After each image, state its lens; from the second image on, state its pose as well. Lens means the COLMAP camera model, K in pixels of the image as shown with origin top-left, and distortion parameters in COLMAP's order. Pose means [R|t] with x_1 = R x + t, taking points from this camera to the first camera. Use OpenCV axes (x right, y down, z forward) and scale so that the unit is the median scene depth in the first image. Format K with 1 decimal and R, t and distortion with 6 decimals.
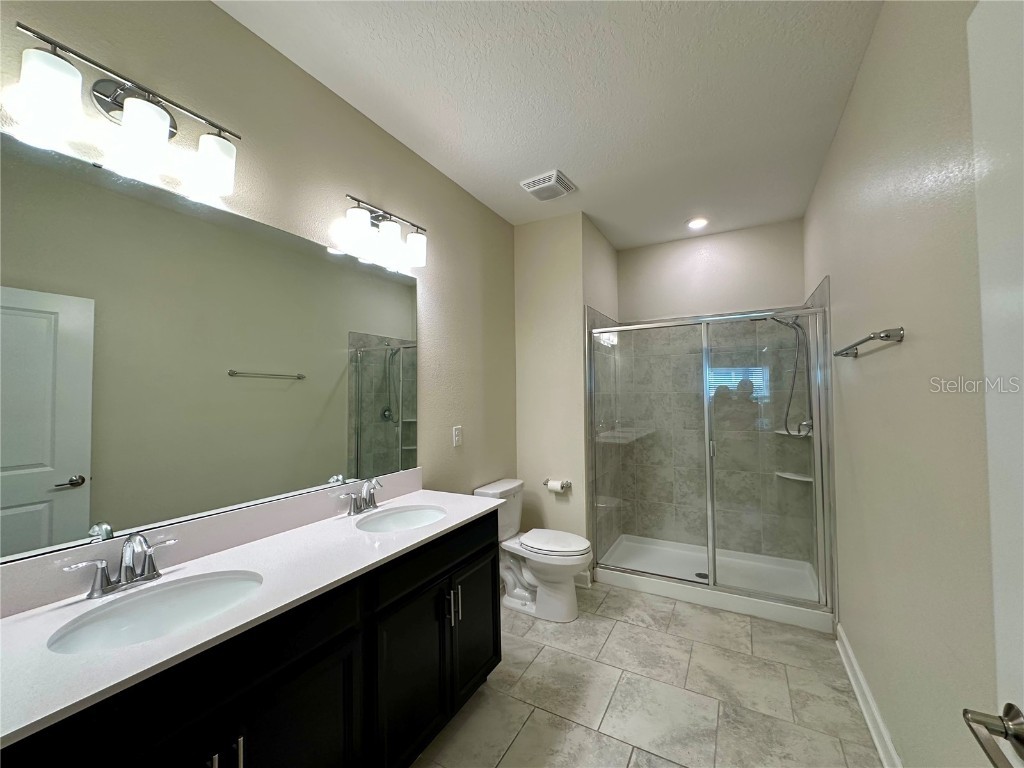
lens RADIAL K [[409.3, 0, 508.7], [0, 409.3, 384.8], [0, 0, 1]] dist [-0.003354, 0.000198]
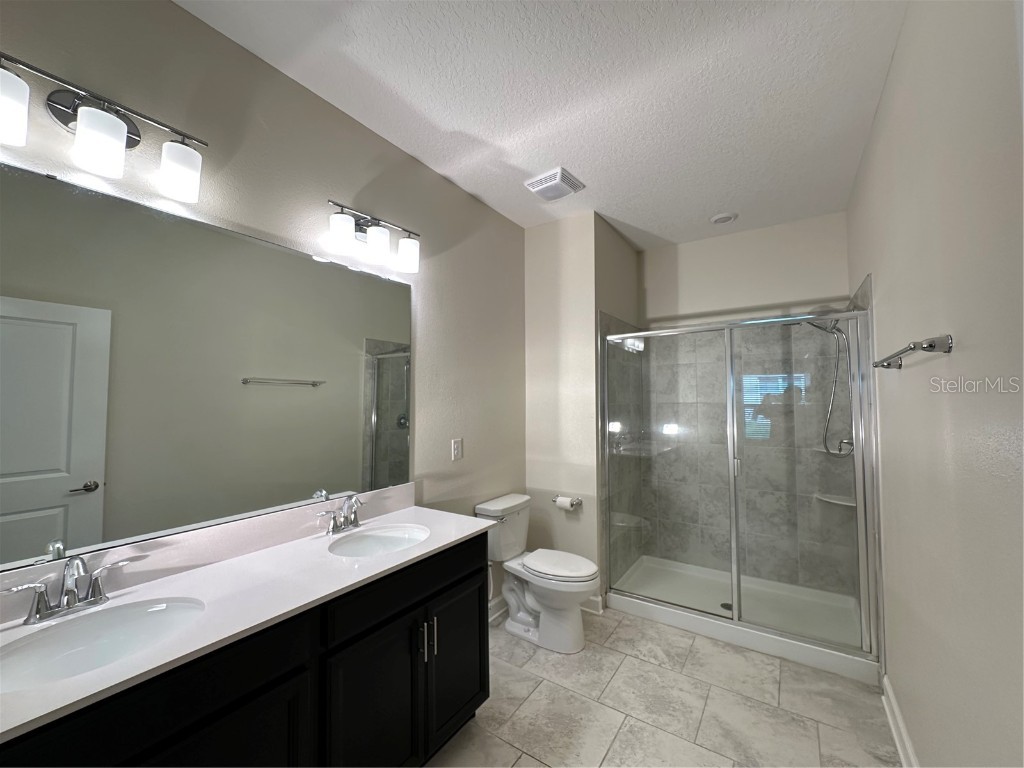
lens RADIAL K [[409.3, 0, 514.6], [0, 409.3, 383.0], [0, 0, 1]] dist [-0.003354, 0.000198]
pose [[0.996381, 0.004119, -0.084902, 0.105389], [-0.005273, 0.999897, -0.013382, -0.019573], [0.084838, 0.013781, 0.996299, 0.070374]]
